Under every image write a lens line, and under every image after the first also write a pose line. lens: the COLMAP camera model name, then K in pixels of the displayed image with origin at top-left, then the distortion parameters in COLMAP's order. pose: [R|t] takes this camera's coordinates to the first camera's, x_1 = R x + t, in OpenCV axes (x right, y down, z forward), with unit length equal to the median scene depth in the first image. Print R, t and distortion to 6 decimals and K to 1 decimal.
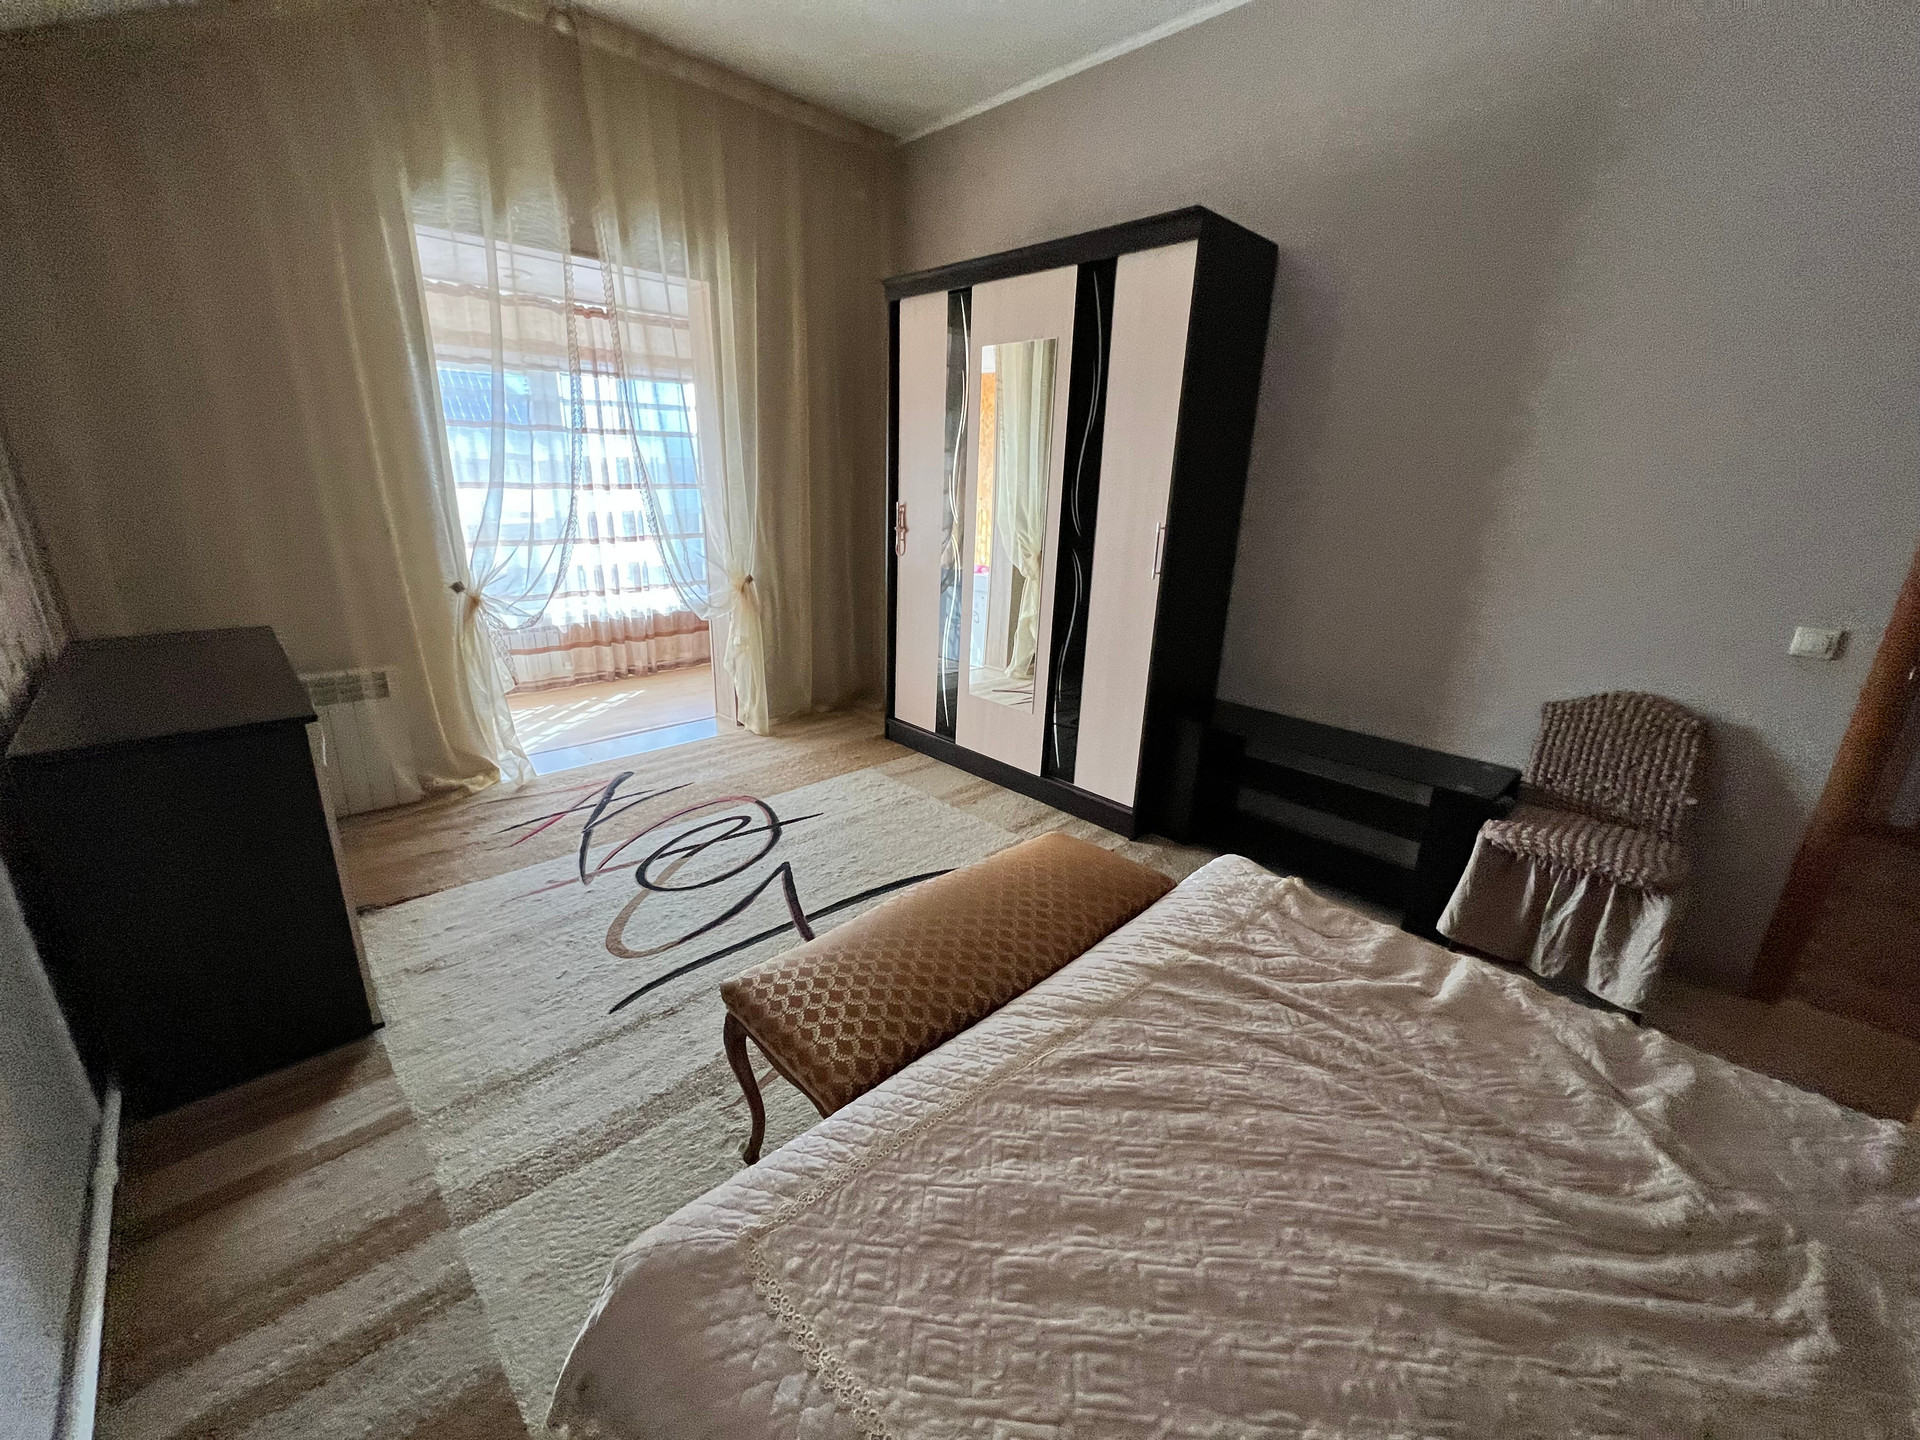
lens RADIAL K [[770.1, 0, 955.8], [0, 770.1, 717.9], [0, 0, 1]] dist [-0.005014, 0.002352]
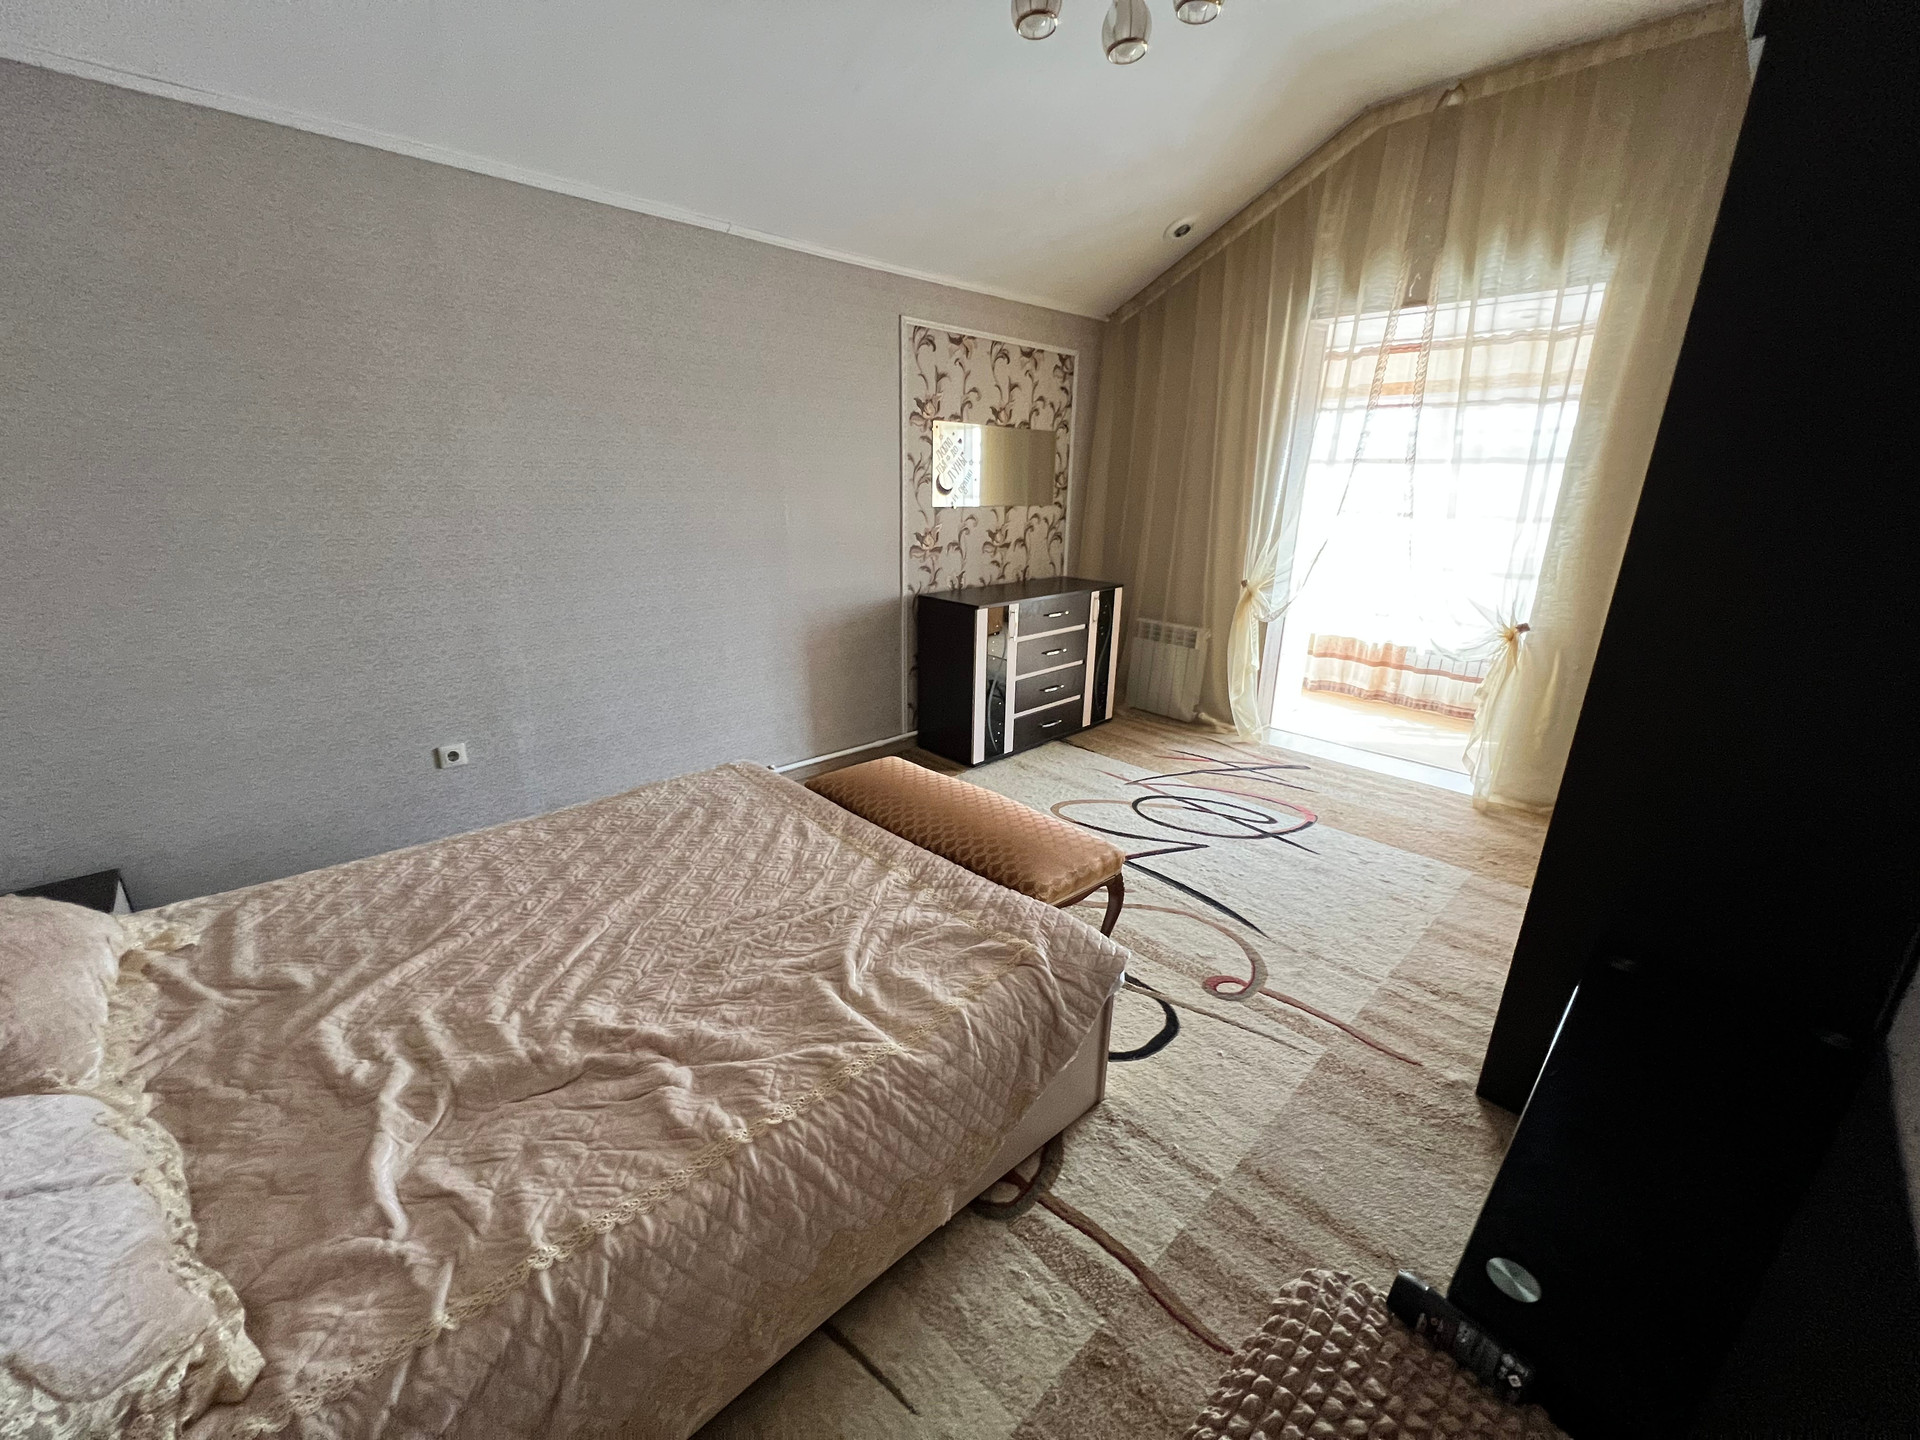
lens RADIAL K [[767.6, 0, 953.2], [0, 767.6, 721.6], [0, 0, 1]] dist [-0.002440, -0.000084]
pose [[0.002372, 0.273760, -0.961795, 0.716031], [-0.318326, 0.911973, 0.258794, -0.130681], [0.947978, 0.305550, 0.089308, 0.452679]]
